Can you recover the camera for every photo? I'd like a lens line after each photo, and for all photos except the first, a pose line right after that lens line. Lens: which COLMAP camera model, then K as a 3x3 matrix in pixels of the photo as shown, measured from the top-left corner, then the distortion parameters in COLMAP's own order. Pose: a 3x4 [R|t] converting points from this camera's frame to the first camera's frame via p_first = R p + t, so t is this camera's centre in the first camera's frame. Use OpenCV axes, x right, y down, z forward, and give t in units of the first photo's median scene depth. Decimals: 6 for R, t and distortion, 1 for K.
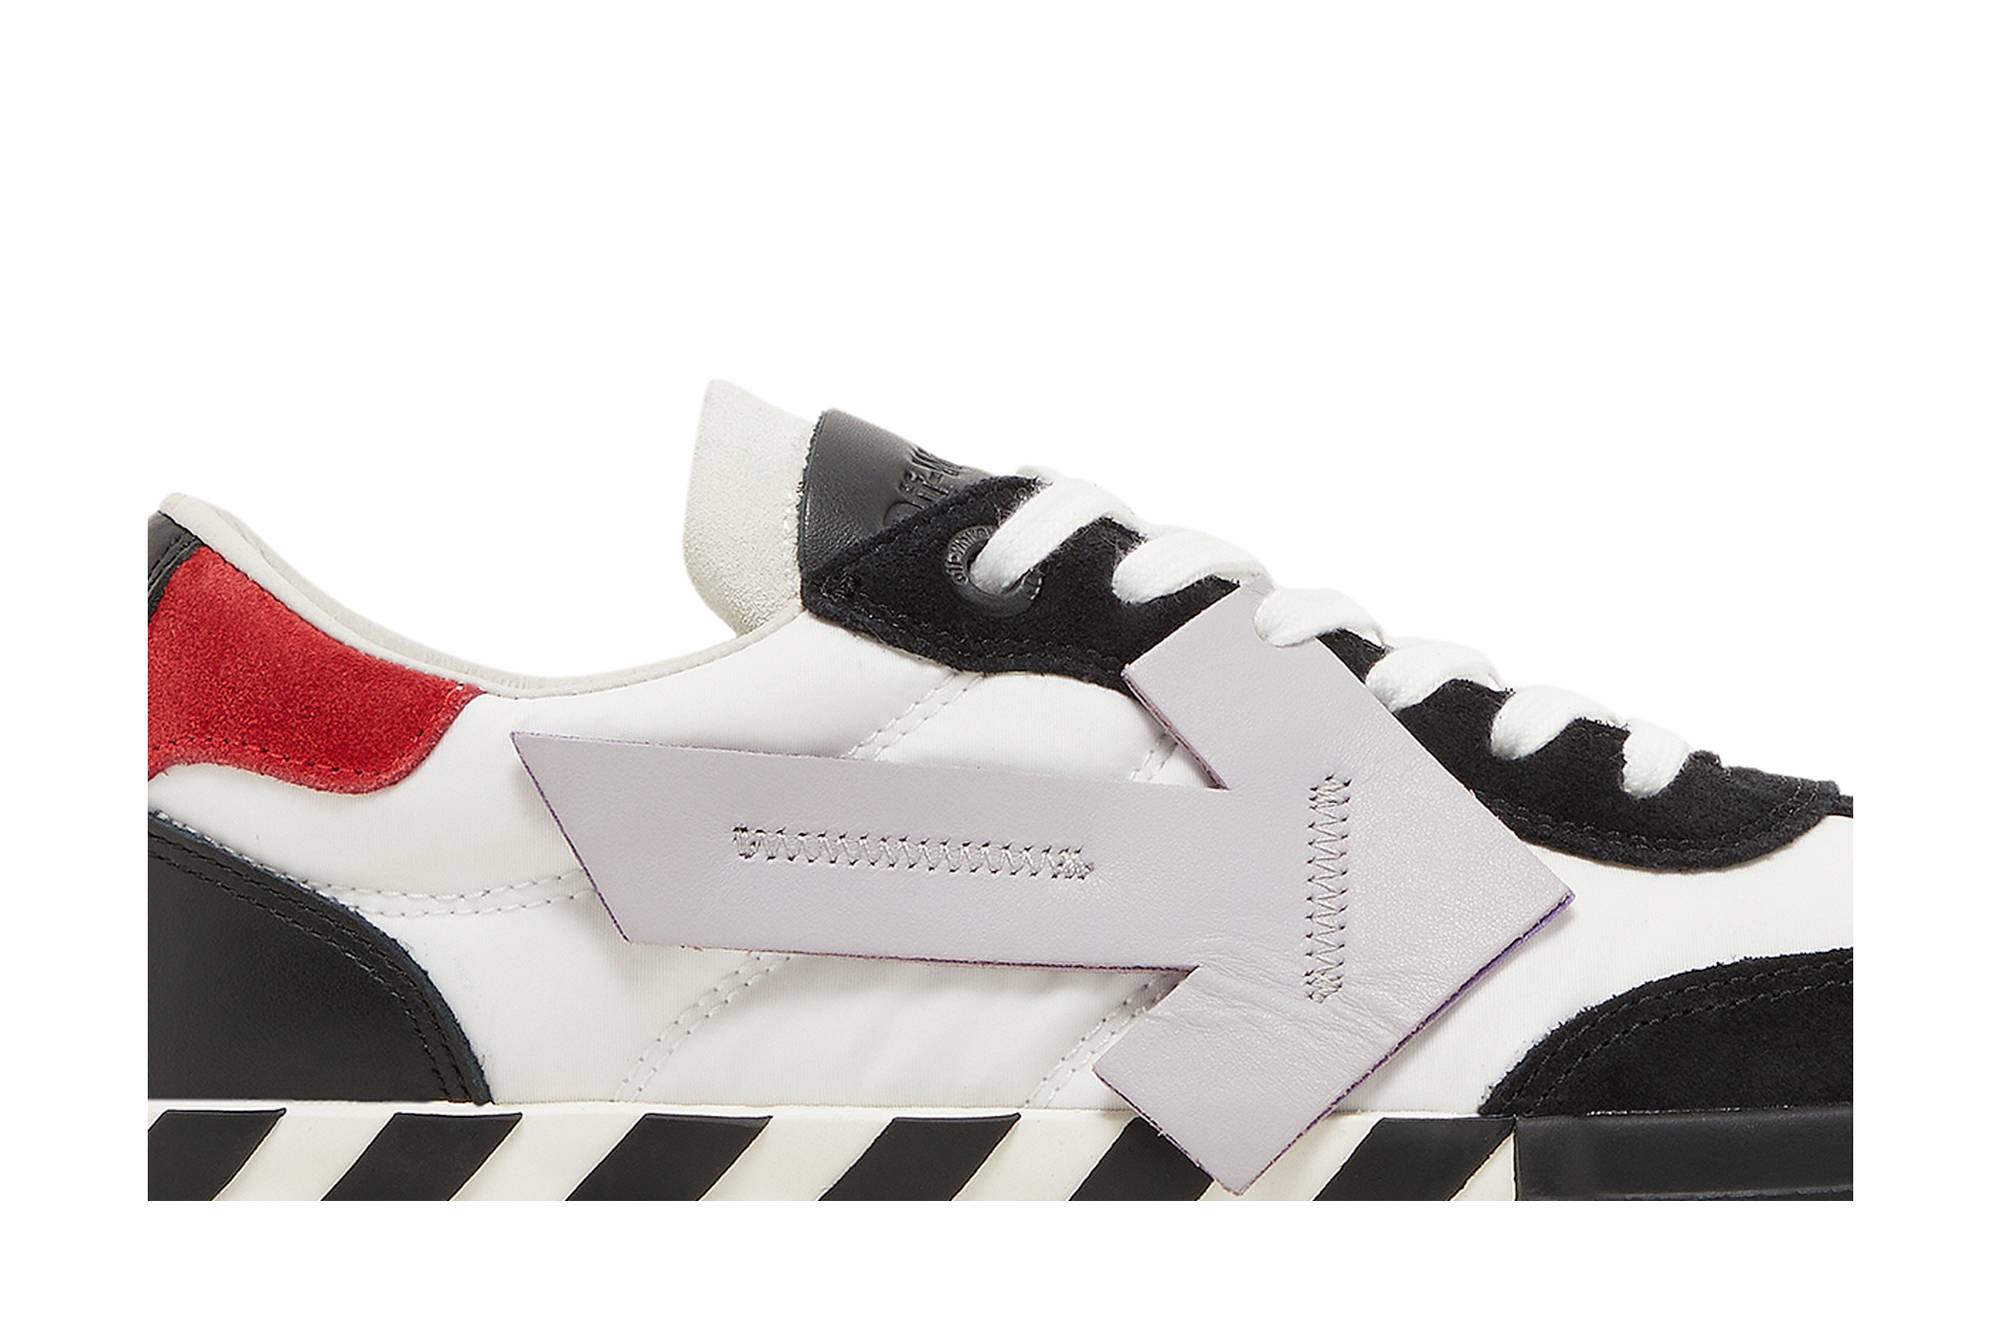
lens RADIAL K [[2867.7, 0, 1000.0], [0, 2867.7, 666.5], [0, 0, 1]] dist [-0.002425, 0.012849]
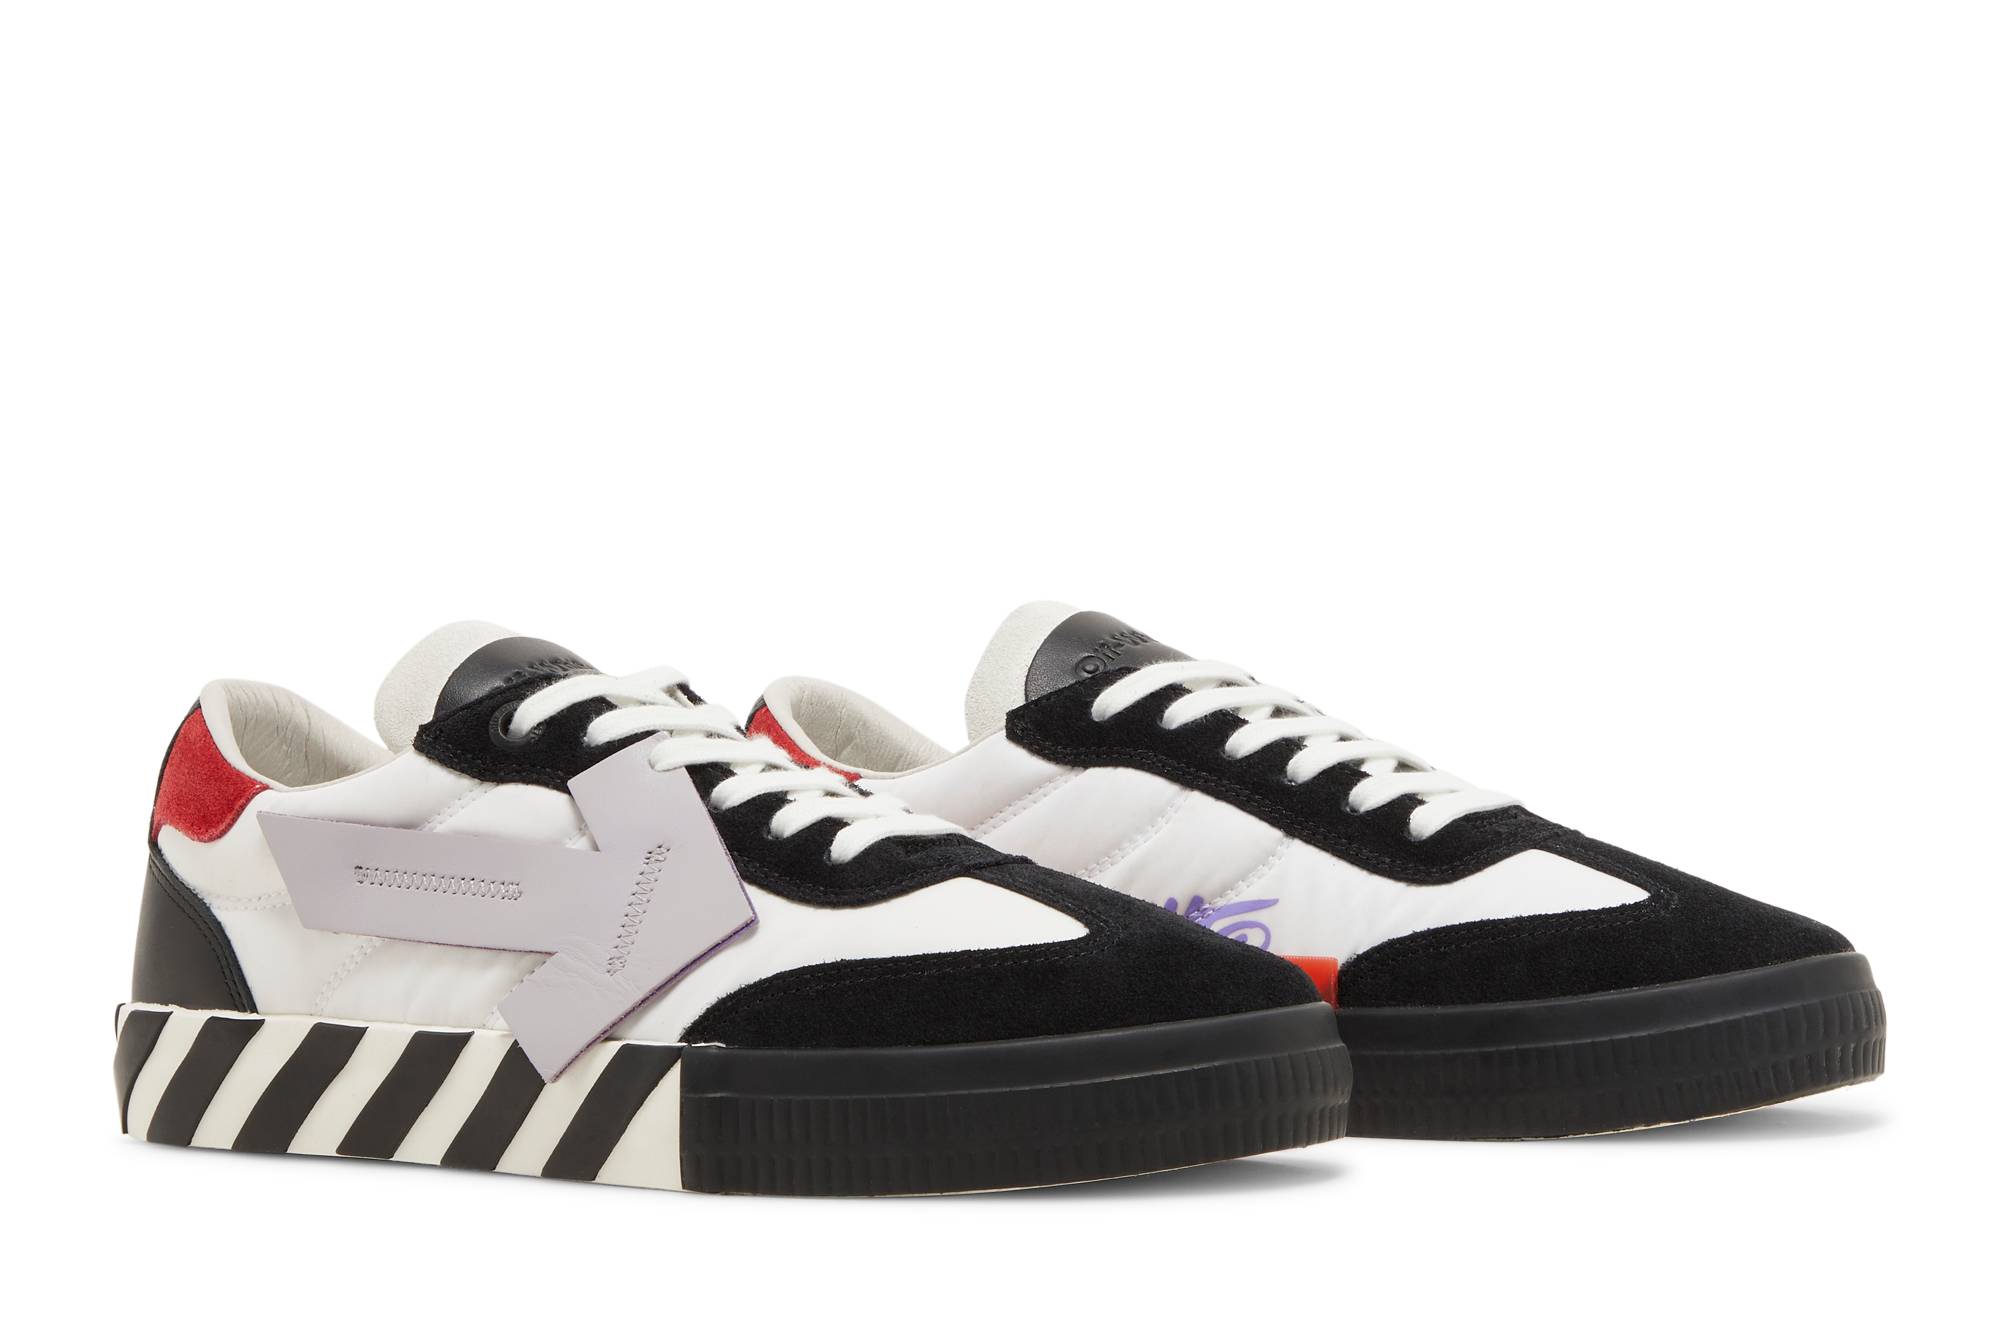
lens RADIAL K [[2867.7, 0, 1000.0], [0, 2867.7, 666.5], [0, 0, 1]] dist [-0.002425, 0.012849]
pose [[0.857700, -0.019319, -0.513788, 1.172668], [-0.018767, 0.997452, -0.068834, 0.046585], [0.513809, 0.068681, 0.855151, -0.345320]]
